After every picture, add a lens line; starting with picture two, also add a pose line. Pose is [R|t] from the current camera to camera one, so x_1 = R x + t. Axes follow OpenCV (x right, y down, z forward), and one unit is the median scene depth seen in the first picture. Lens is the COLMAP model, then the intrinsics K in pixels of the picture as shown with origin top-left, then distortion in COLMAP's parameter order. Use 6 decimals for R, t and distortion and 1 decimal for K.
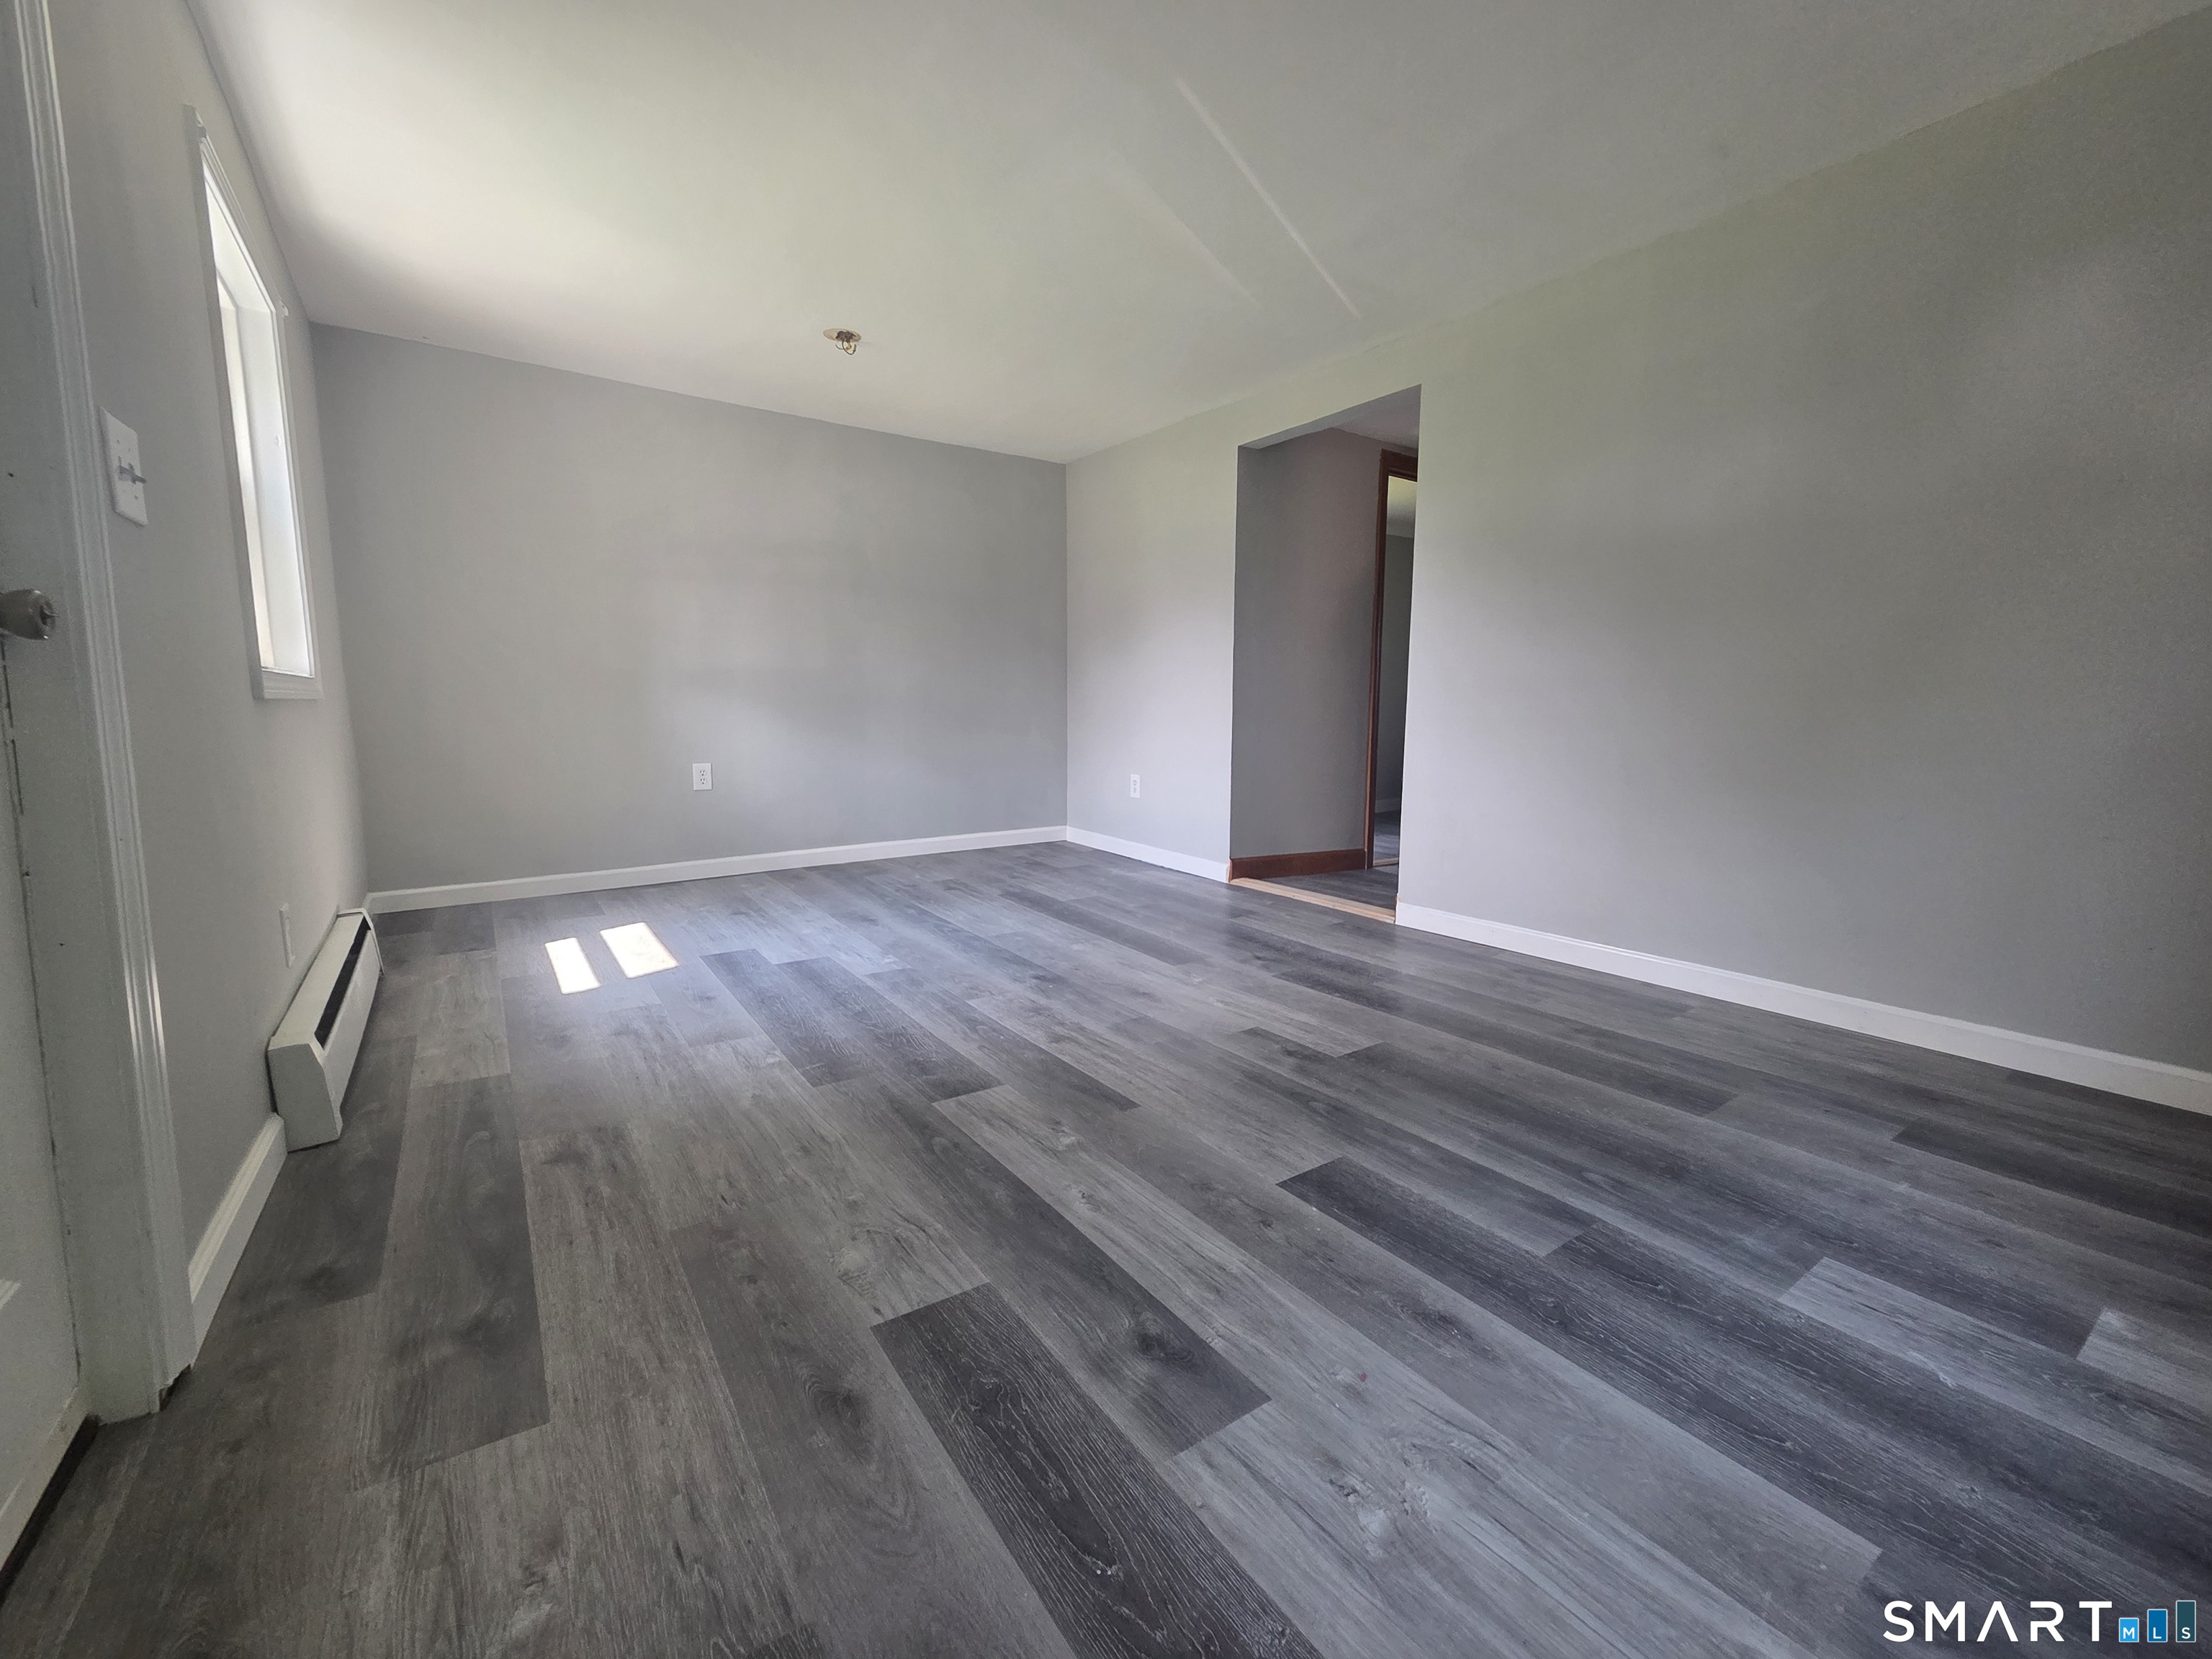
lens RADIAL K [[906.9, 0, 1108.3], [0, 906.9, 813.8], [0, 0, 1]] dist [0.003463, -0.000125]
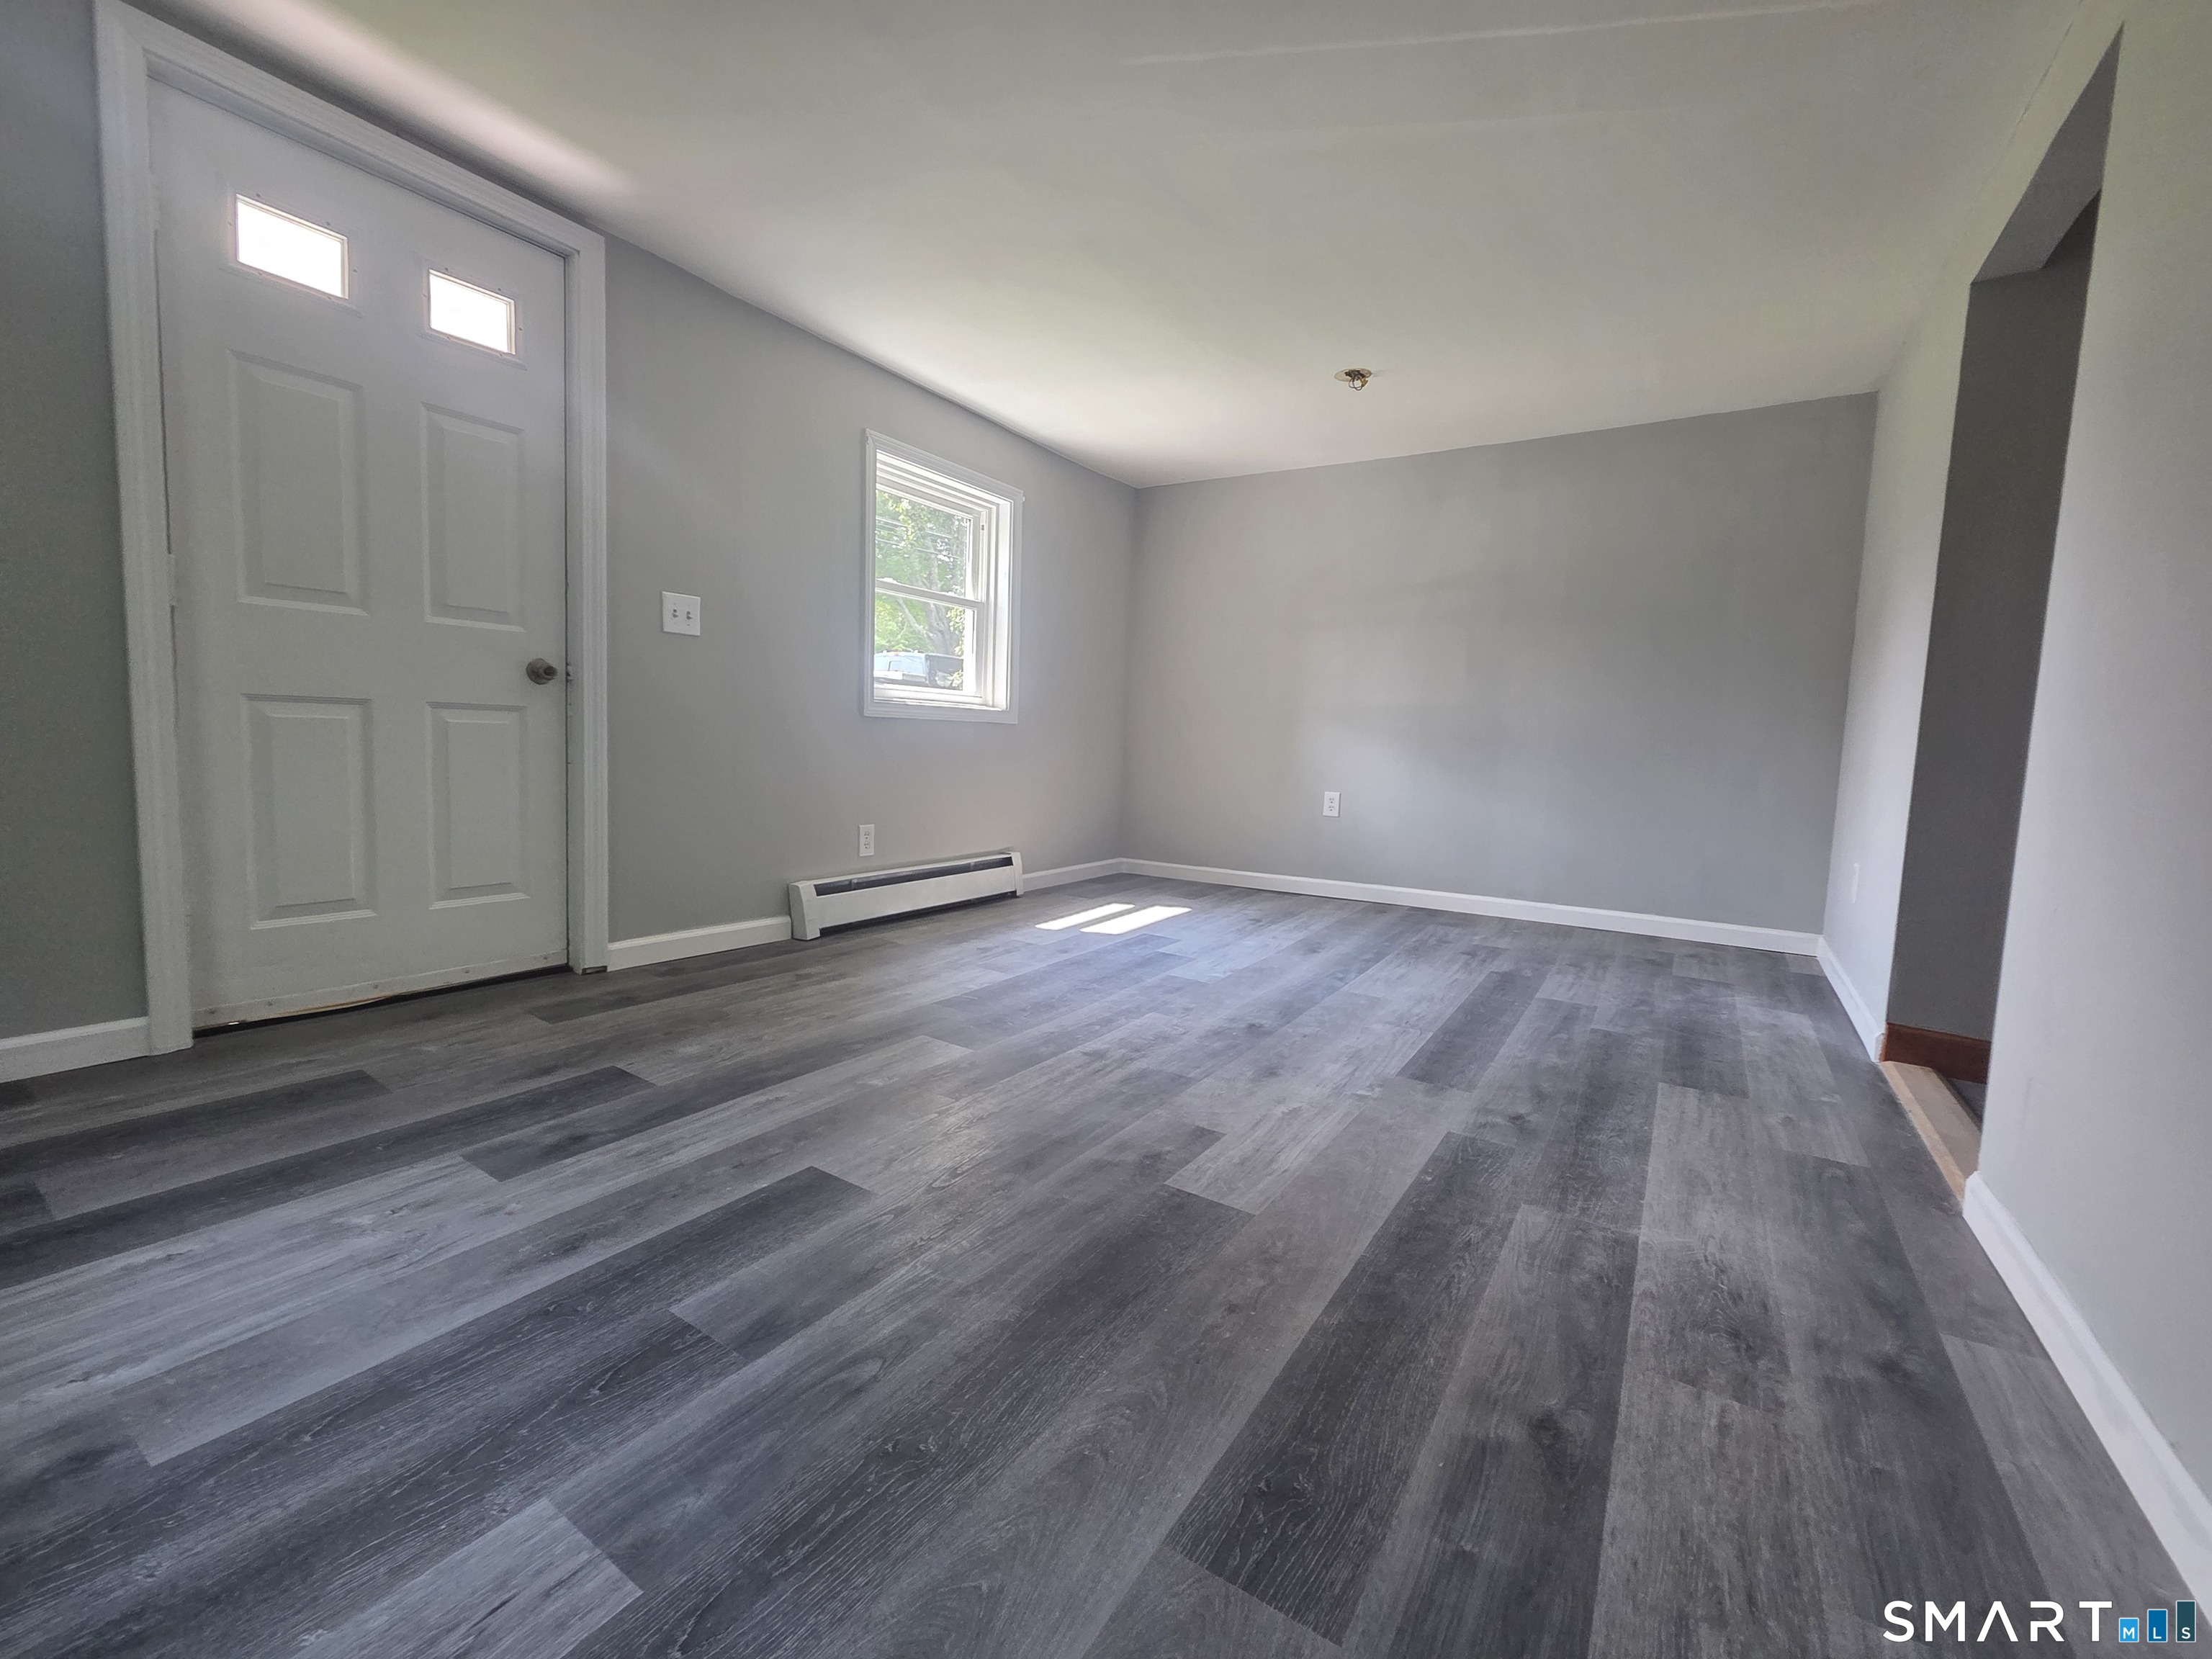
lens RADIAL K [[906.9, 0, 1108.3], [0, 906.9, 813.8], [0, 0, 1]] dist [0.003463, -0.000125]
pose [[0.374954, 0.088118, -0.922846, 1.244158], [-0.144325, 0.988883, 0.035784, -0.077132], [0.915740, 0.119773, 0.383503, 0.871240]]
